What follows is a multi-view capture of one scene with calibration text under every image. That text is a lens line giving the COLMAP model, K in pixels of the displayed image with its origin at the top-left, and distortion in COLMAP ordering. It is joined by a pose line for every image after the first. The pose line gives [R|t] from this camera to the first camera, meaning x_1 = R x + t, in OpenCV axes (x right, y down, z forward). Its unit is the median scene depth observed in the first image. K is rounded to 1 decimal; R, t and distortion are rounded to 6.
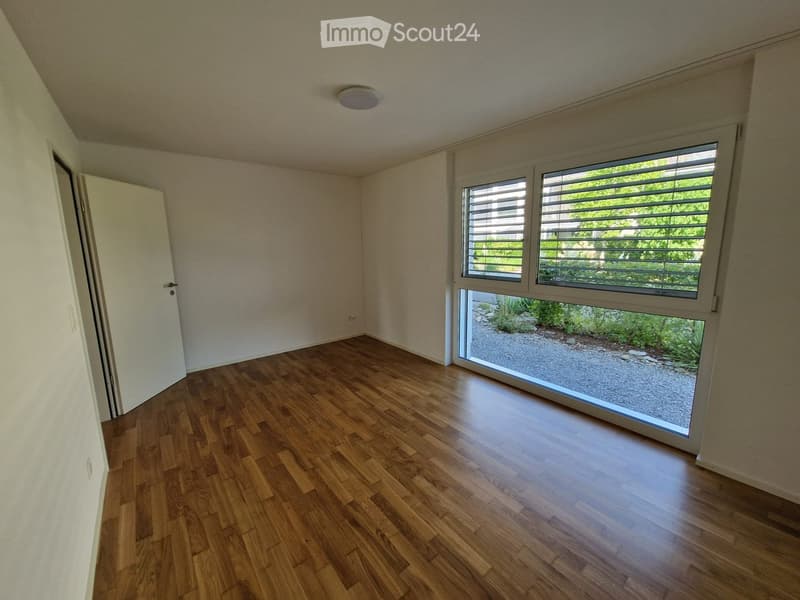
lens RADIAL K [[324.7, 0, 400.9], [0, 324.7, 295.9], [0, 0, 1]] dist [0.001615, -0.000779]
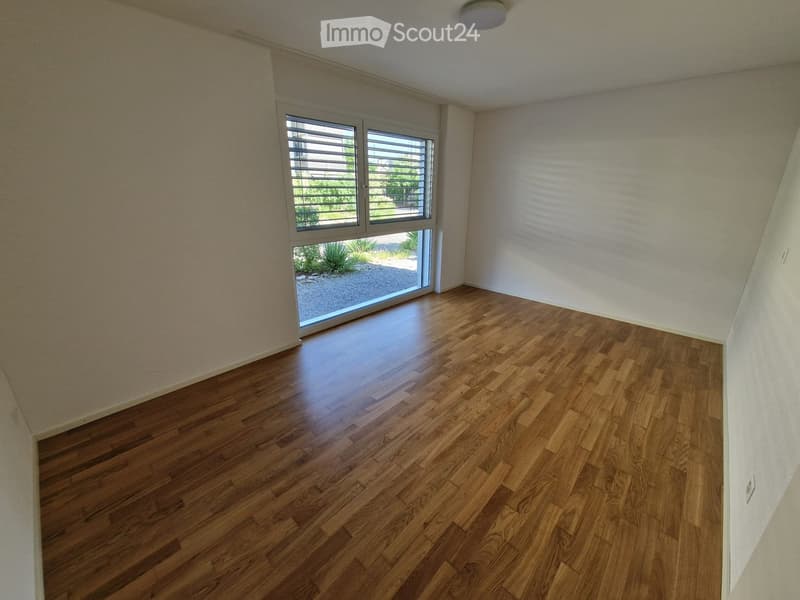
lens RADIAL K [[324.7, 0, 400.9], [0, 324.7, 295.9], [0, 0, 1]] dist [0.001615, -0.000779]
pose [[-0.148274, -0.299817, 0.942404, -0.945583], [0.156299, 0.933856, 0.321689, -0.182086], [-0.976517, 0.194995, -0.091606, 1.192407]]
